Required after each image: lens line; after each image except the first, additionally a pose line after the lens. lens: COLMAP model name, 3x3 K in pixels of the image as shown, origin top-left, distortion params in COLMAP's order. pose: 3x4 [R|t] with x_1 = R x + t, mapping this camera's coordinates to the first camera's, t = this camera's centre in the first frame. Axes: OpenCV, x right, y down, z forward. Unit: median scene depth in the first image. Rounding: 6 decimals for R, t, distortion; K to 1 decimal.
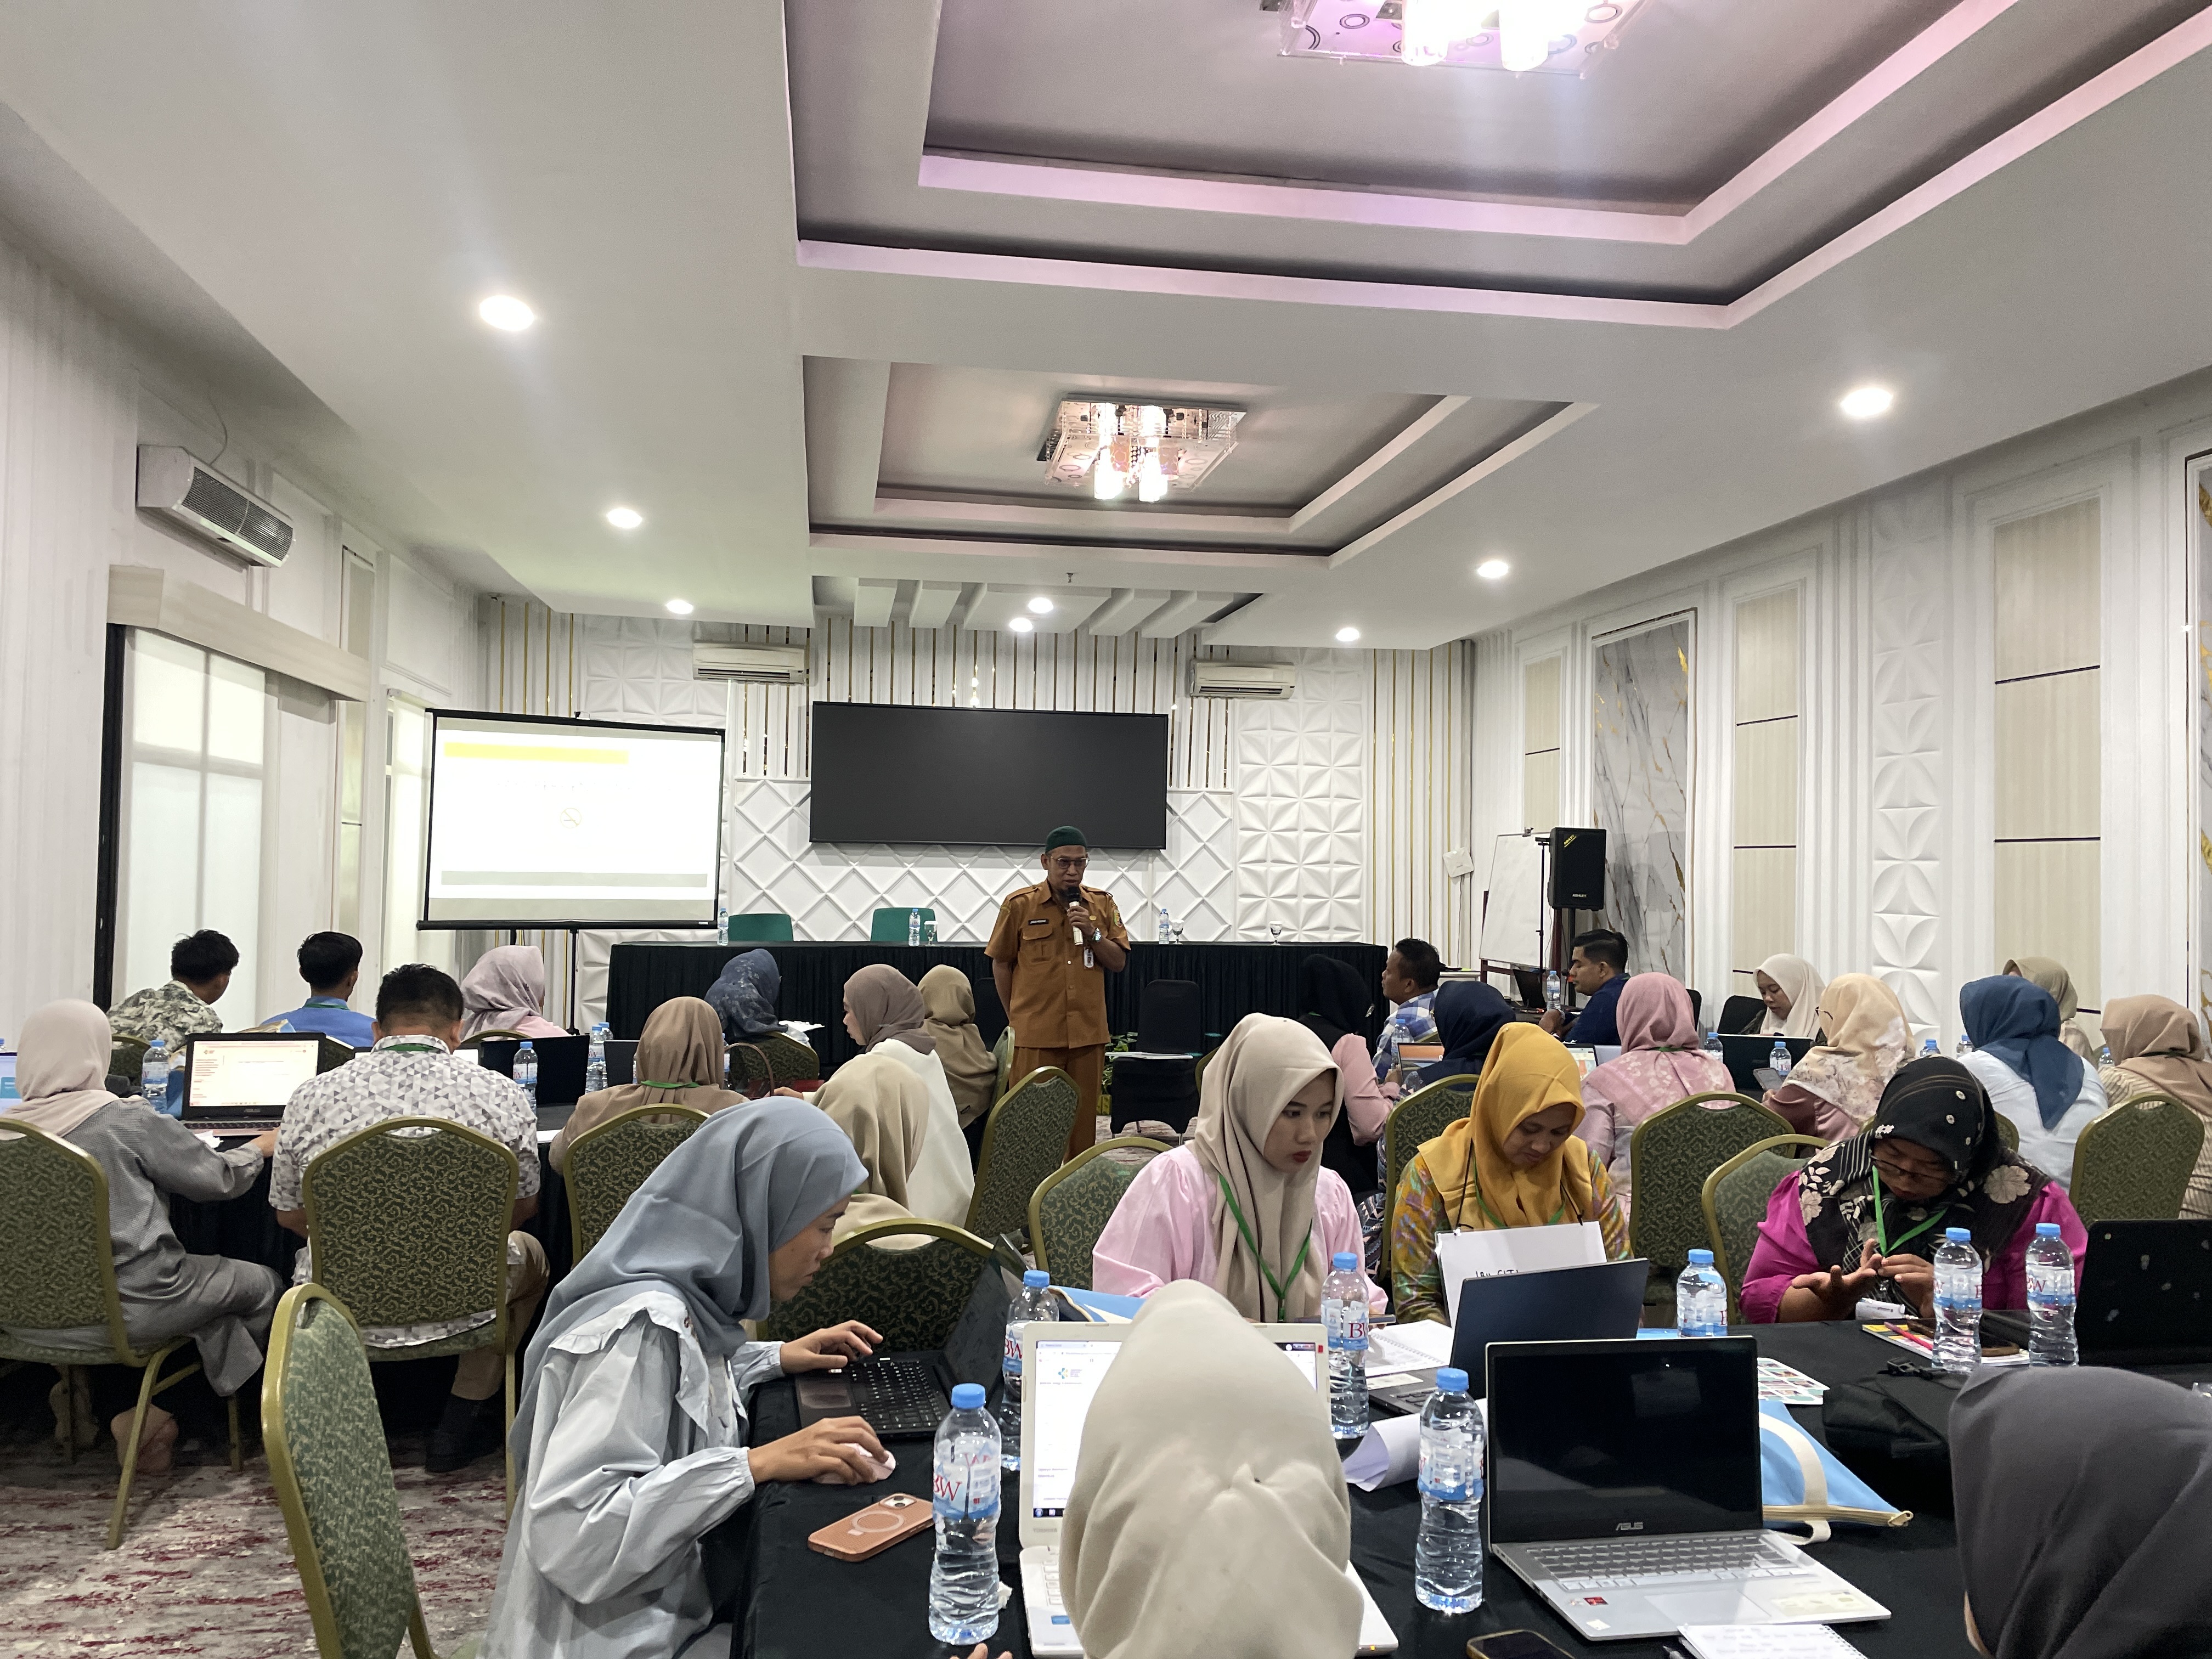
lens RADIAL K [[1678.5, 0, 1138.4], [0, 1678.5, 813.7], [0, 0, 1]] dist [0.108478, -0.000703]
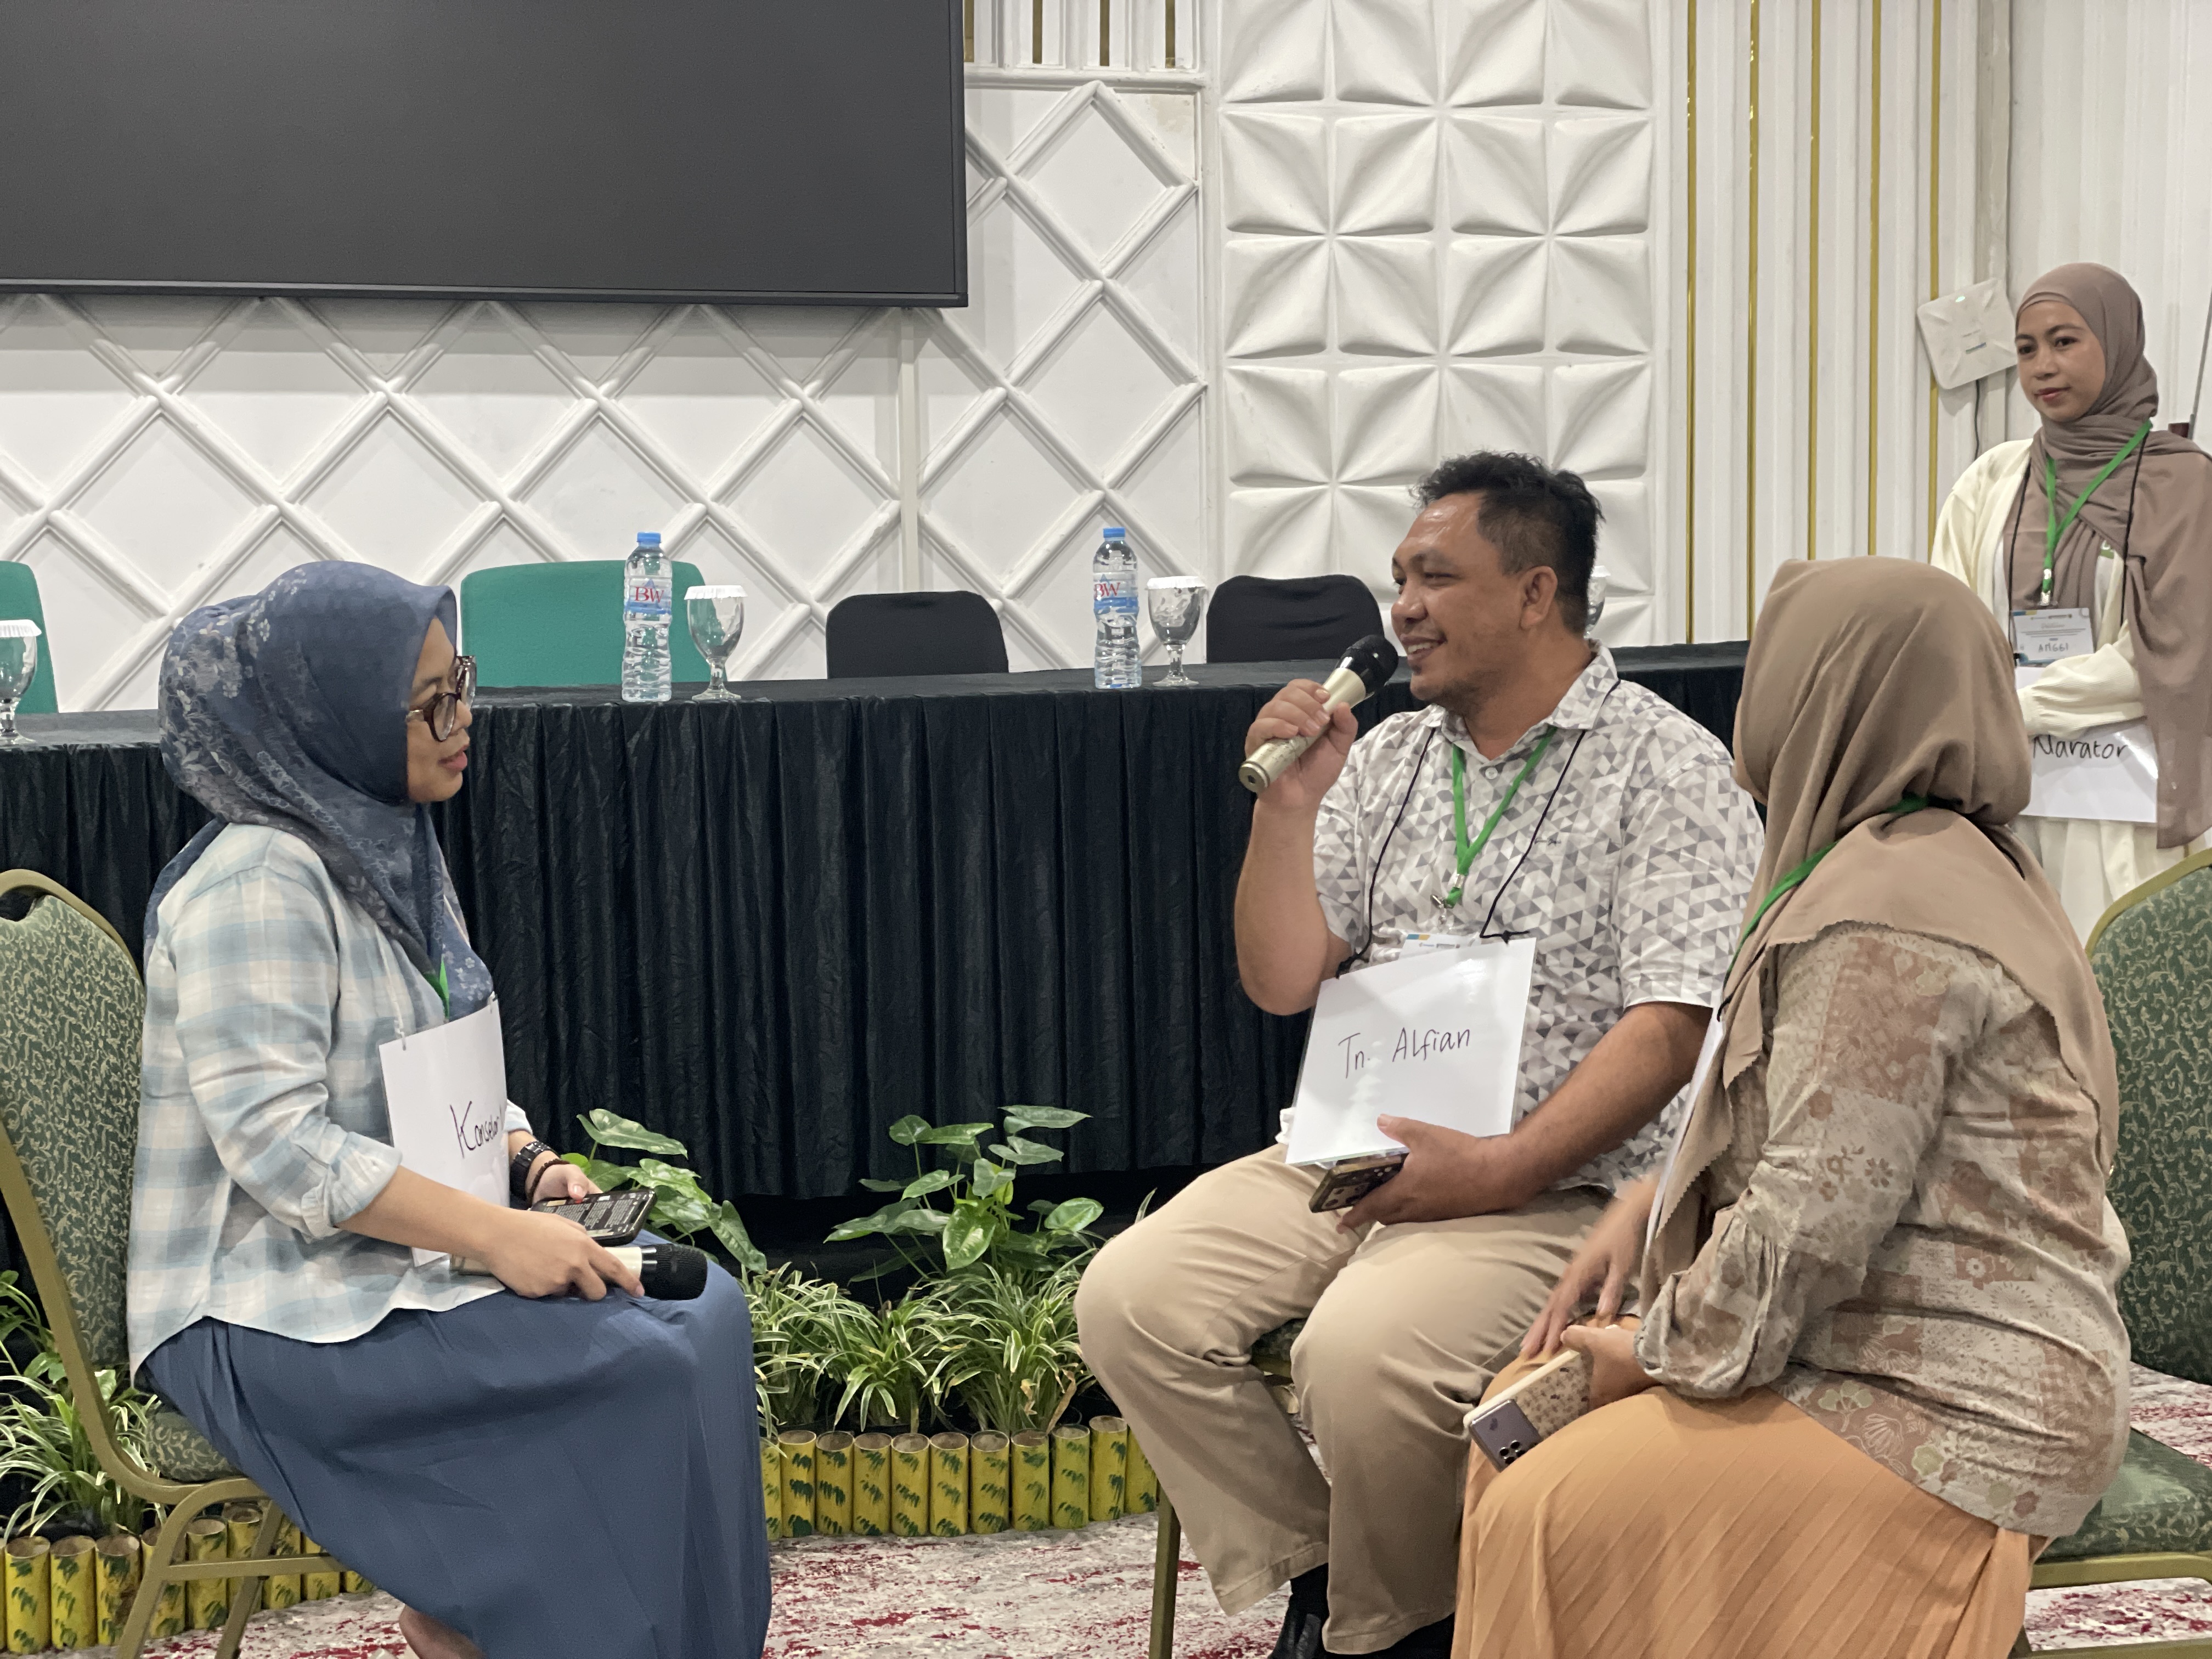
lens RADIAL K [[3393.6, 0, 1124.1], [0, 3393.6, 824.4], [0, 0, 1]] dist [0.142577, 0.000000]
pose [[0.983310, -0.047233, 0.175701, -0.057980], [0.022122, 0.989588, 0.142220, 0.026973], [-0.180589, -0.135959, 0.974116, 0.490705]]
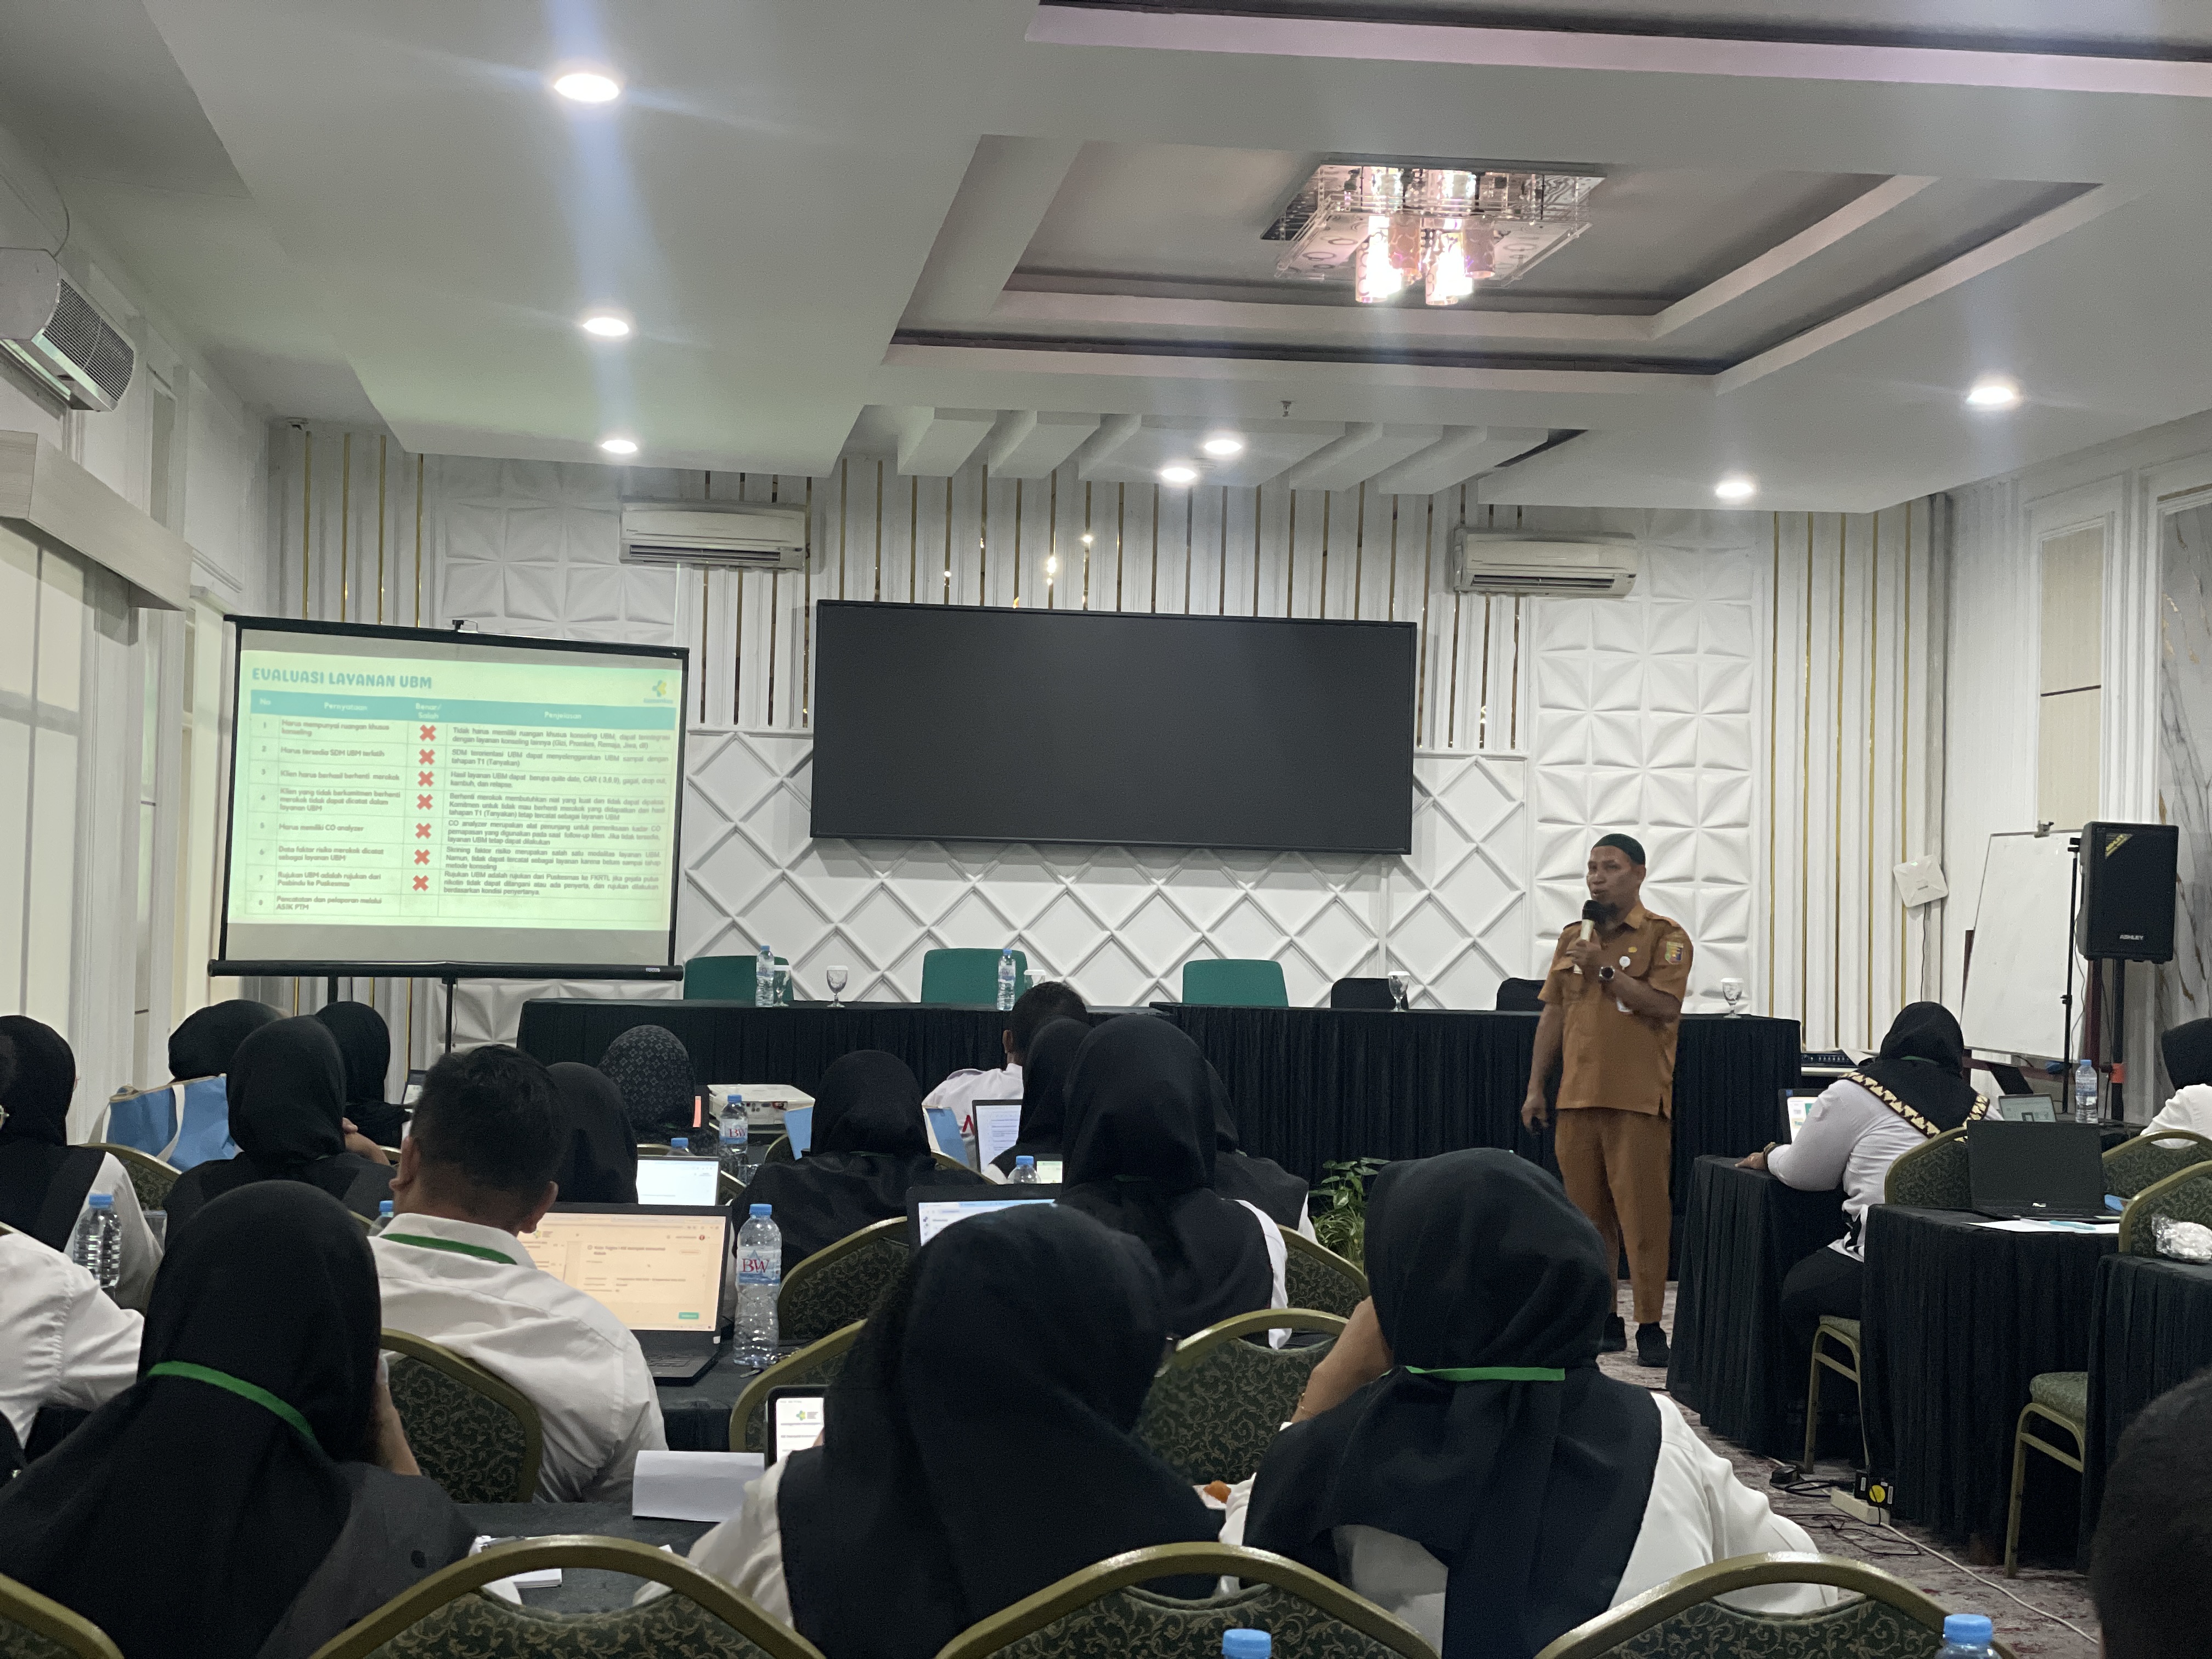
lens RADIAL K [[3393.6, 0, 1114.1], [0, 3393.6, 781.9], [0, 0, 1]] dist [0.142577, 0.000000]
pose [[0.999244, 0.006541, -0.038324, -0.043069], [-0.006574, 0.999978, -0.000729, -0.002427], [0.038319, 0.000980, 0.999265, -0.187413]]
